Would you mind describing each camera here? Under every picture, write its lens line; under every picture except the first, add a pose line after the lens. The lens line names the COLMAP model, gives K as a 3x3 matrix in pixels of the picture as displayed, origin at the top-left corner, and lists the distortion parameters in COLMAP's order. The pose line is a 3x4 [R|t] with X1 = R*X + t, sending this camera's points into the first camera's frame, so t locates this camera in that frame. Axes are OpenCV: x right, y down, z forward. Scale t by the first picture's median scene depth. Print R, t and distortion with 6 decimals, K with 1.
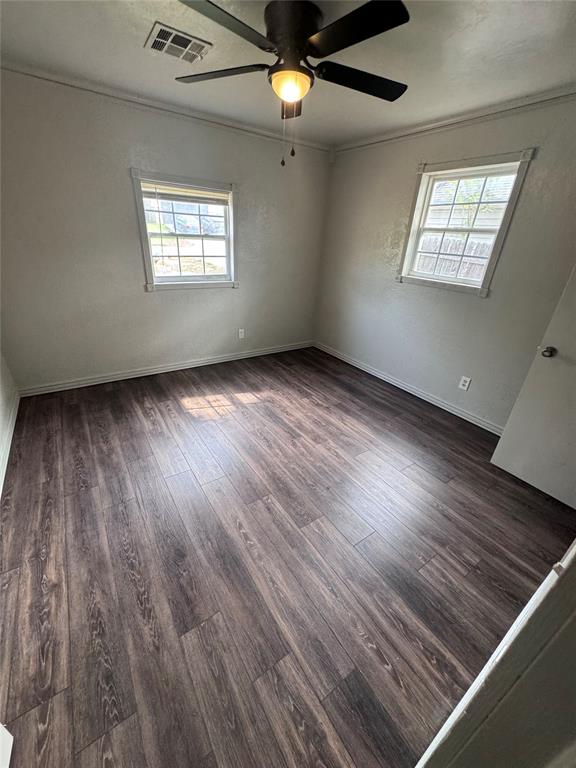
lens RADIAL K [[305.8, 0, 286.5], [0, 305.8, 385.9], [0, 0, 1]] dist [0.002570, 0.000985]
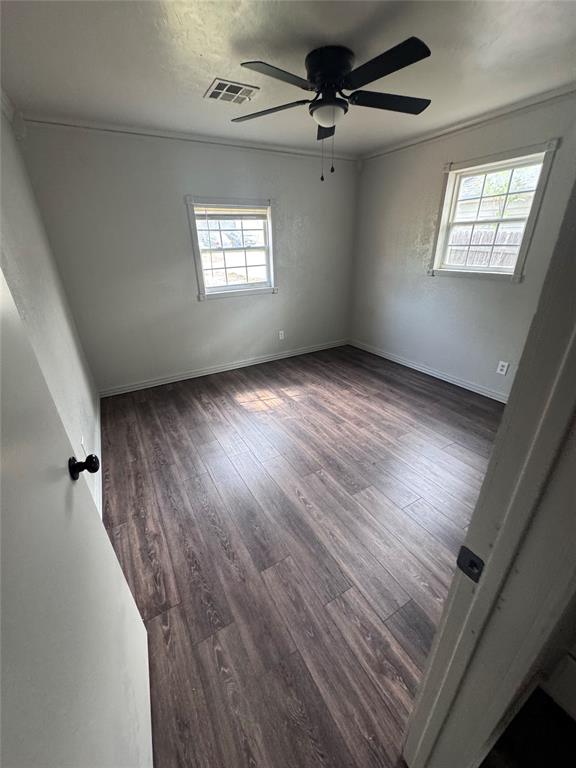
lens RADIAL K [[305.8, 0, 287.4], [0, 305.8, 386.0], [0, 0, 1]] dist [0.002570, 0.000985]
pose [[0.994382, -0.042095, -0.097122, -0.053546], [0.039879, 0.998900, -0.024656, 0.065644], [0.098053, 0.020645, 0.994967, -0.124945]]
